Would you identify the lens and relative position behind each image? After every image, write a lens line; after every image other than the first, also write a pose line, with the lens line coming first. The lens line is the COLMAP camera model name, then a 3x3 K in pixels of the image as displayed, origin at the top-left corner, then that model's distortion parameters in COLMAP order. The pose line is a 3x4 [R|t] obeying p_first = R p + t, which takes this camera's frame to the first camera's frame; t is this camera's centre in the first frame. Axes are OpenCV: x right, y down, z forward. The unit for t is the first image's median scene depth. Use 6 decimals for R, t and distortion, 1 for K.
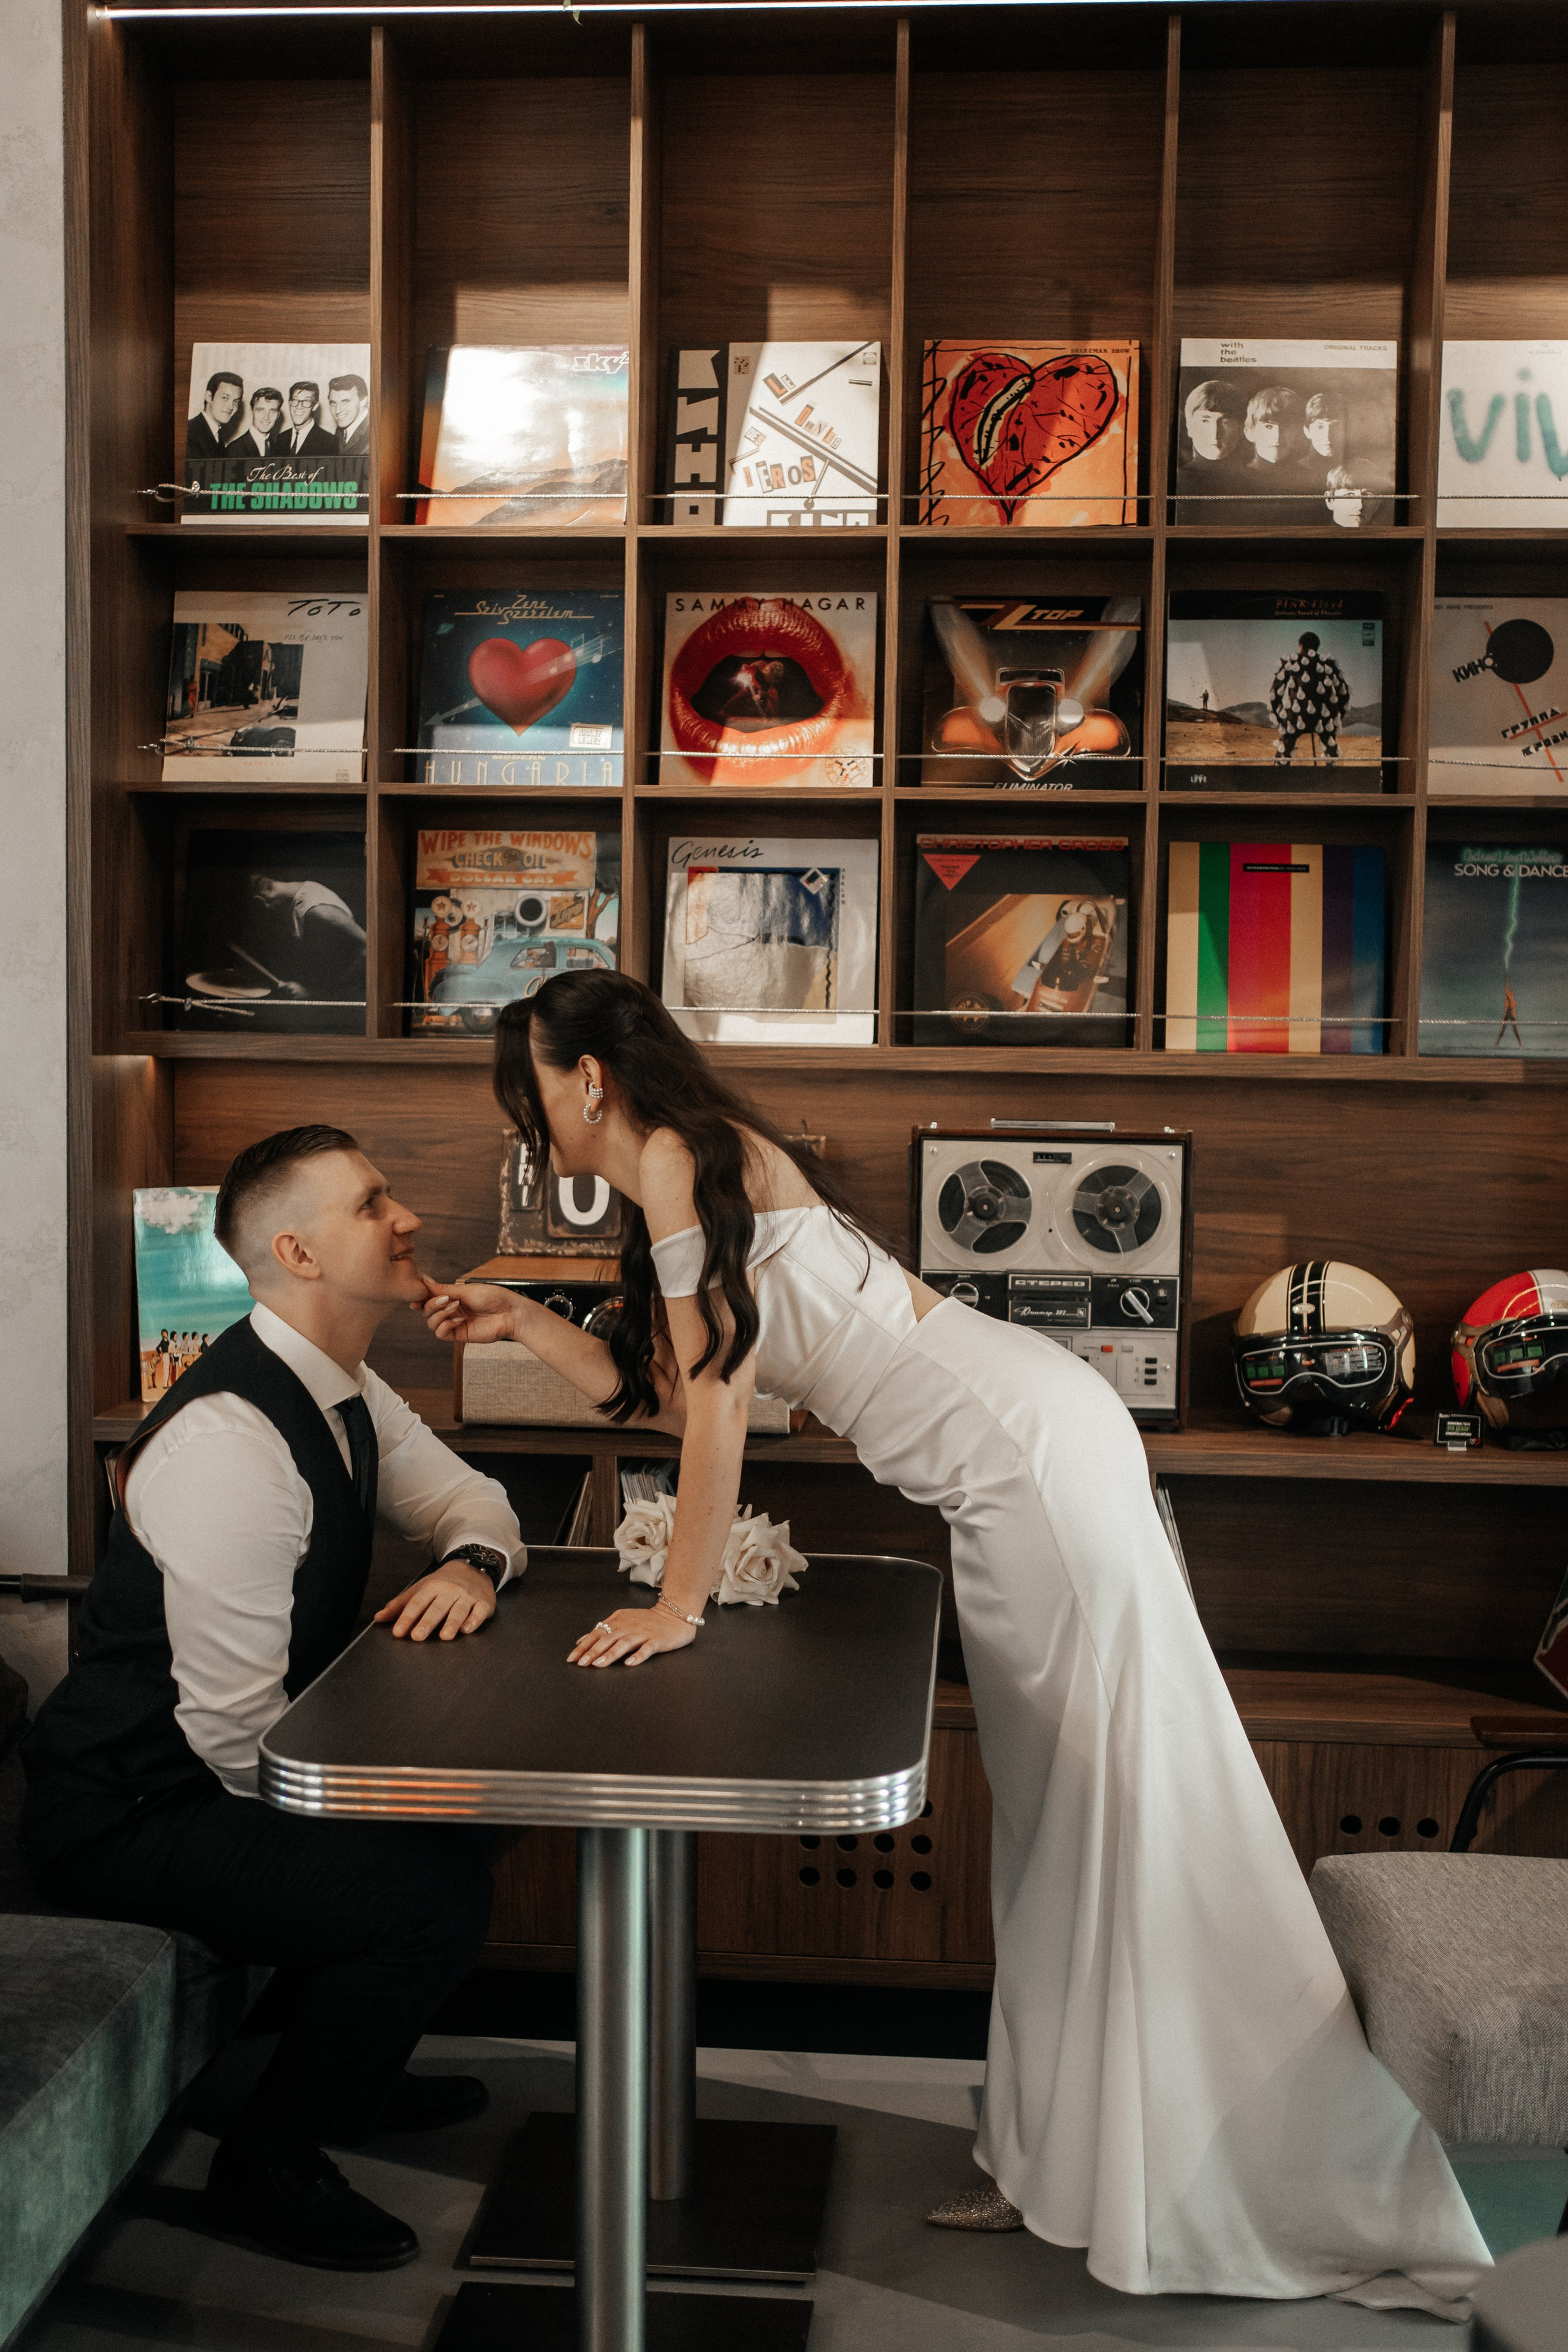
lens RADIAL K [[2643.8, 0, 784.0], [0, 2643.8, 1176.0], [0, 0, 1]] dist [-0.029266, 0.139704]
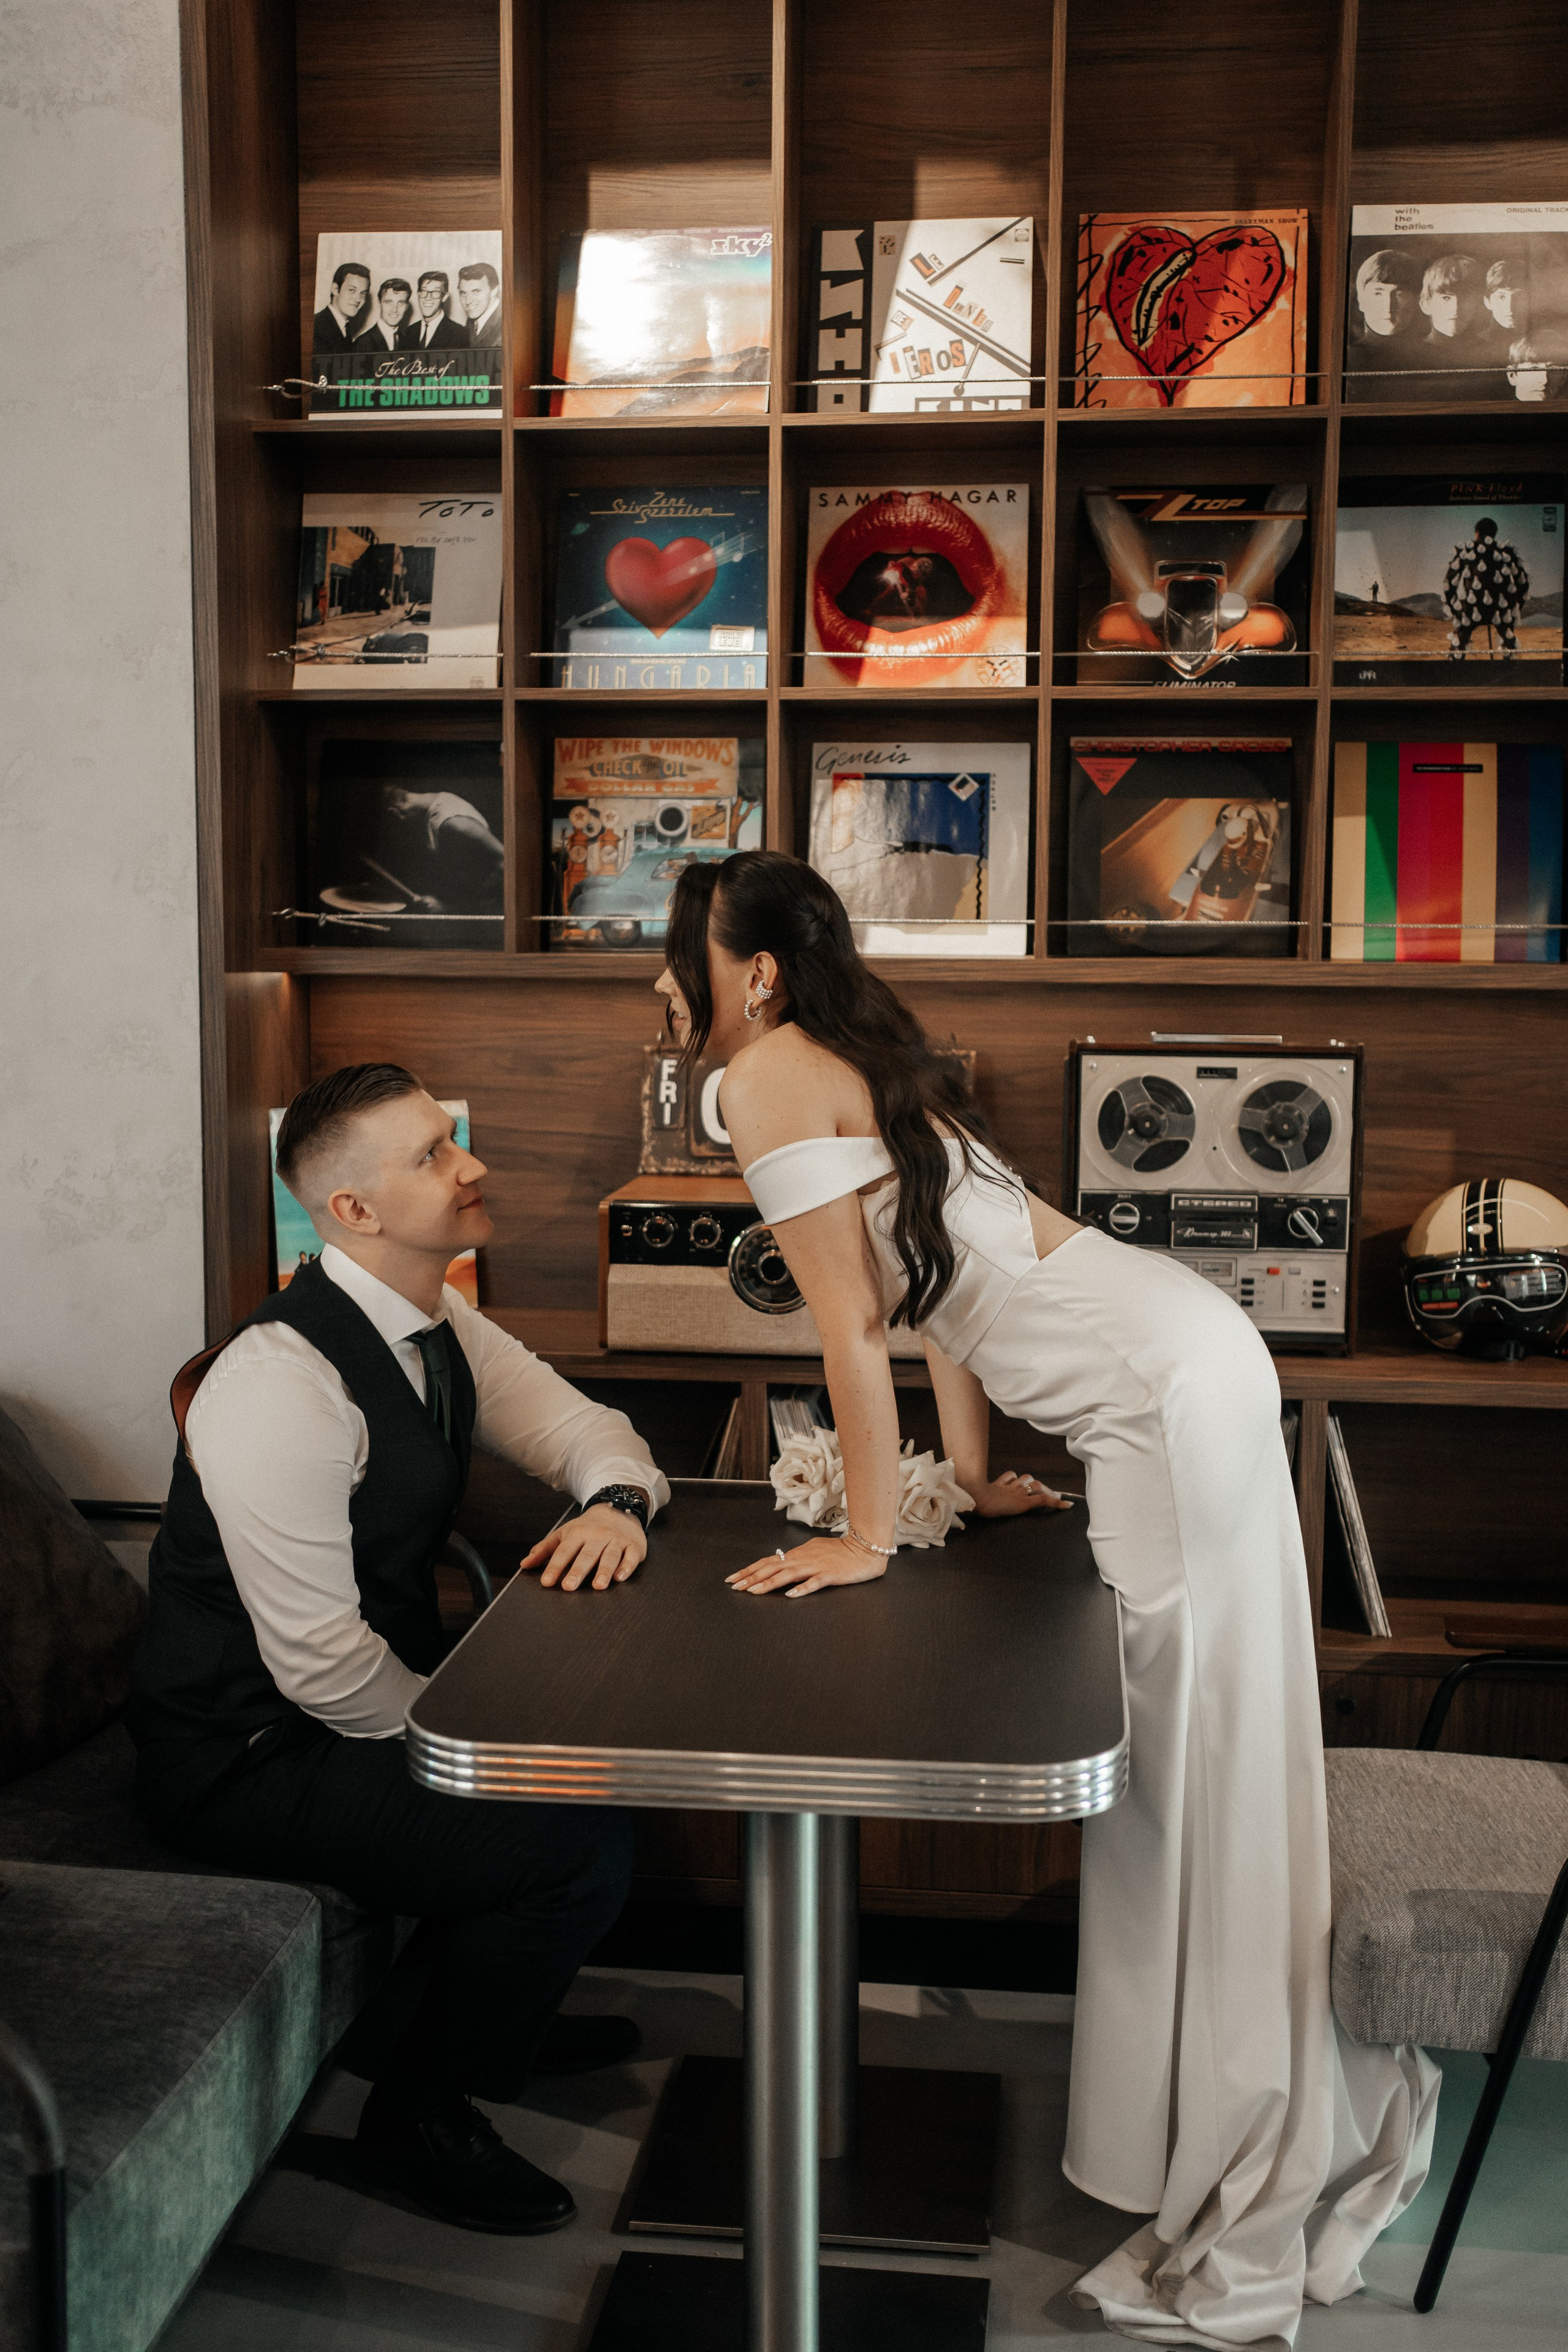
lens RADIAL K [[2450.5, 0, 784.0], [0, 2450.5, 1176.0], [0, 0, 1]] dist [-0.028032, 0.151865]
pose [[0.999268, -0.003681, -0.038065, -0.021024], [0.005198, 0.999193, 0.039831, -0.005479], [0.037888, -0.039999, 0.998481, 0.099074]]
